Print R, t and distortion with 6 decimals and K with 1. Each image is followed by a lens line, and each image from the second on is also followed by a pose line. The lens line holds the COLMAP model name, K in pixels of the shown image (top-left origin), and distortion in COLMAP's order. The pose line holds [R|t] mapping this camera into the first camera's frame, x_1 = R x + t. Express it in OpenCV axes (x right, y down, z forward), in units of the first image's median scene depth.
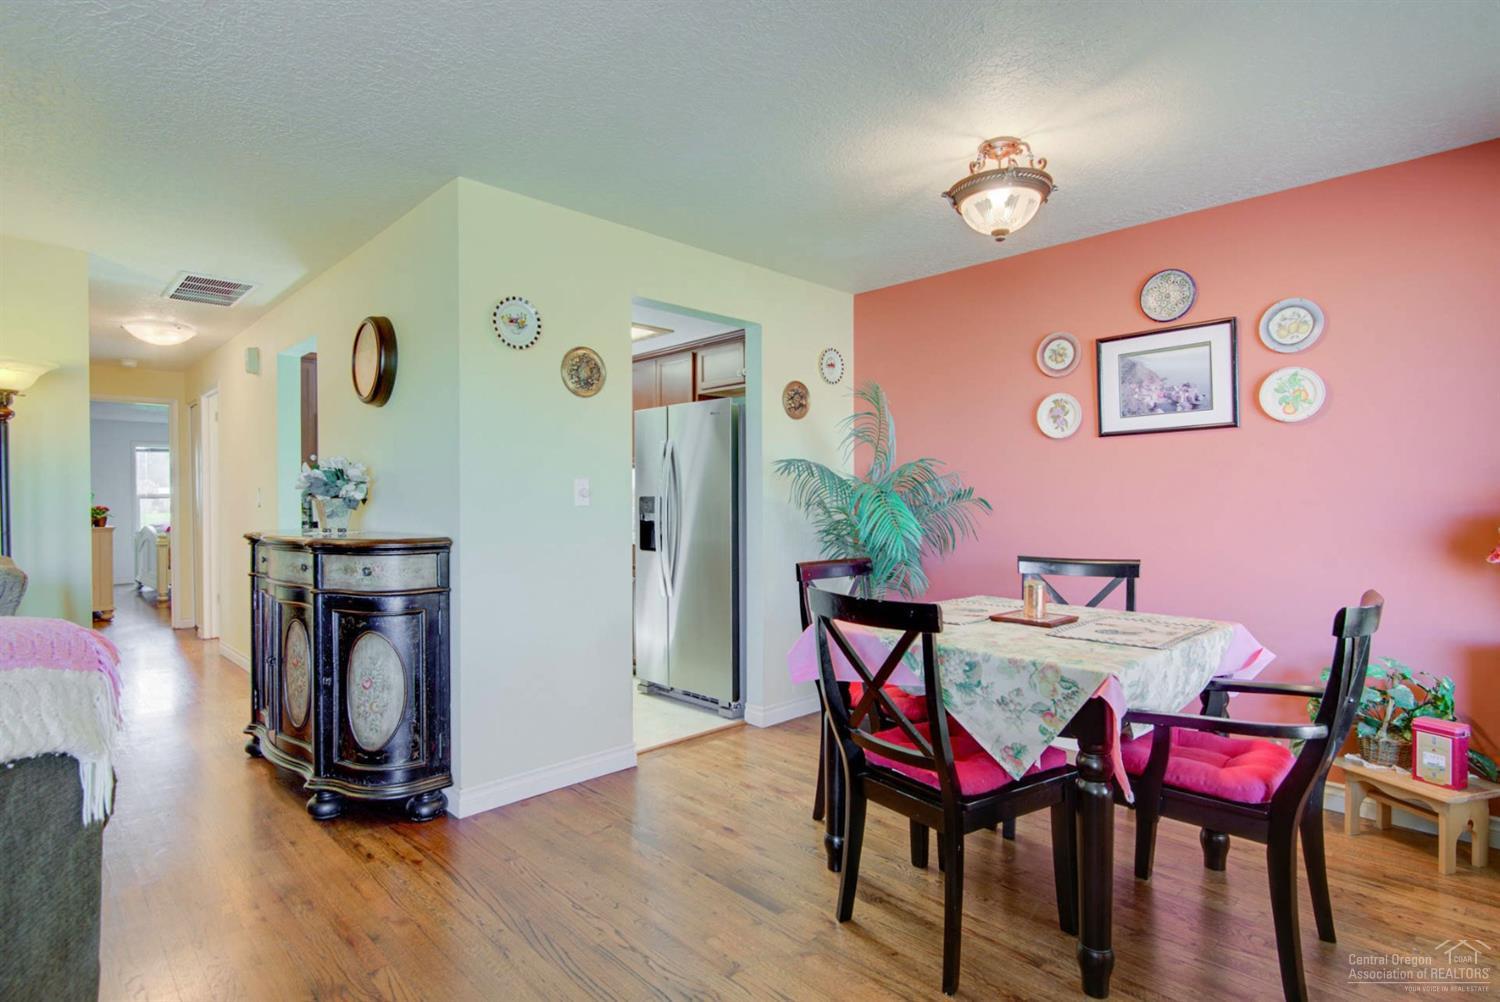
lens RADIAL K [[767.6, 0, 754.4], [0, 767.6, 501.8], [0, 0, 1]] dist [0.018805, 0.000118]
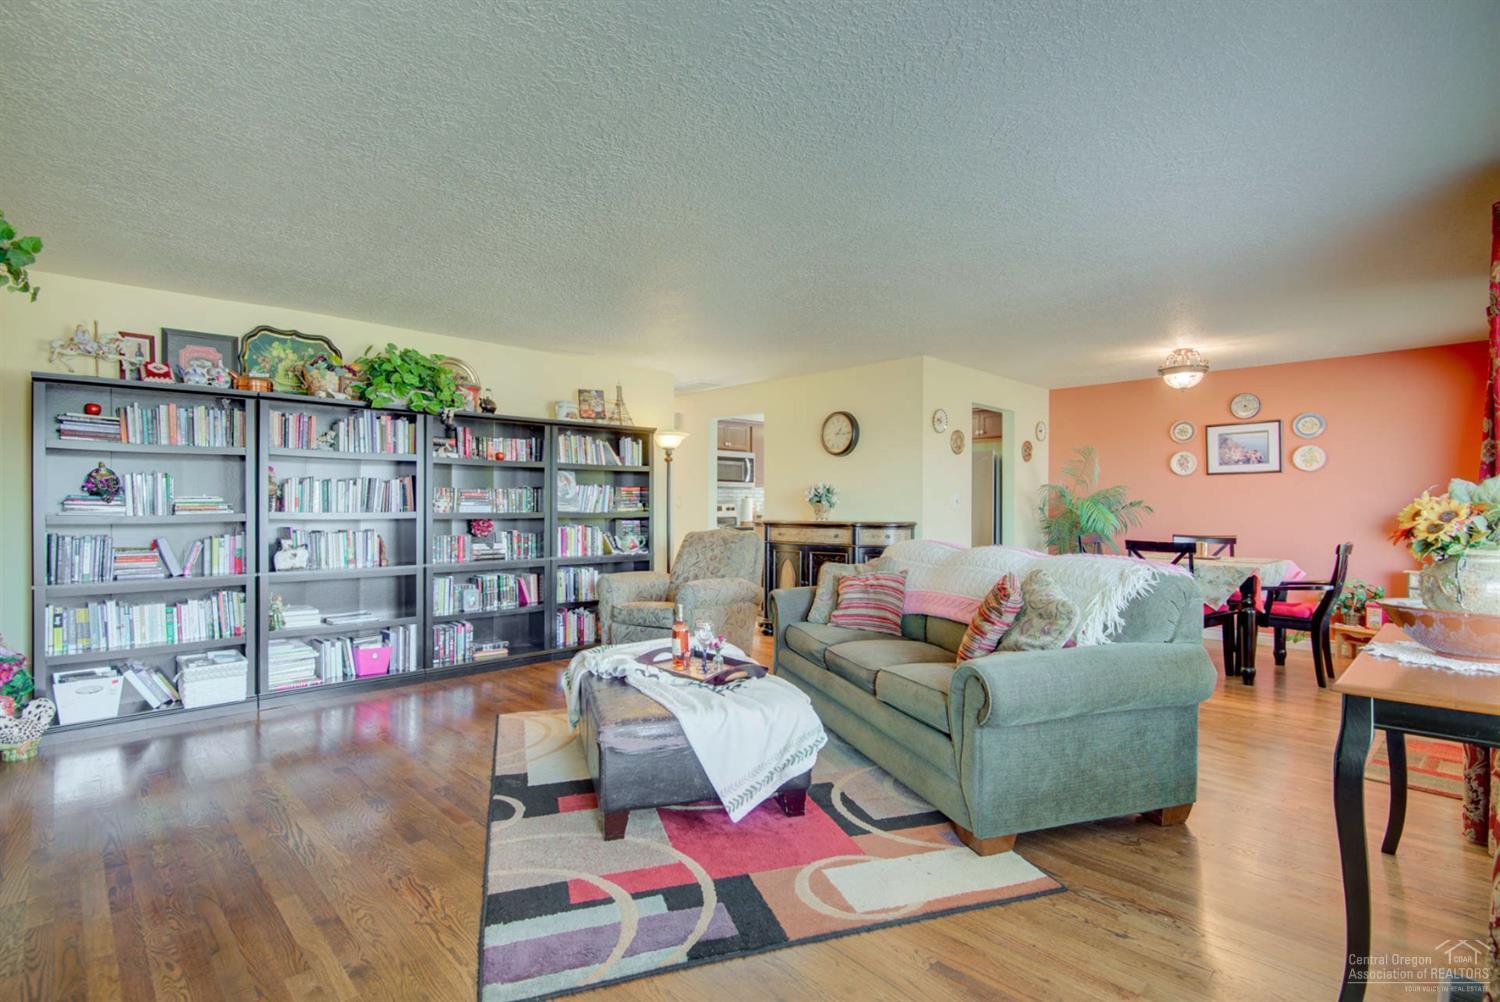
lens RADIAL K [[722.4, 0, 745.1], [0, 722.4, 502.7], [0, 0, 1]] dist [0.001143, 0.000342]
pose [[0.999861, 0.008908, -0.014100, -0.805284], [-0.009067, 0.999896, -0.011243, 0.019244], [0.013998, 0.011369, 0.999837, -0.978308]]
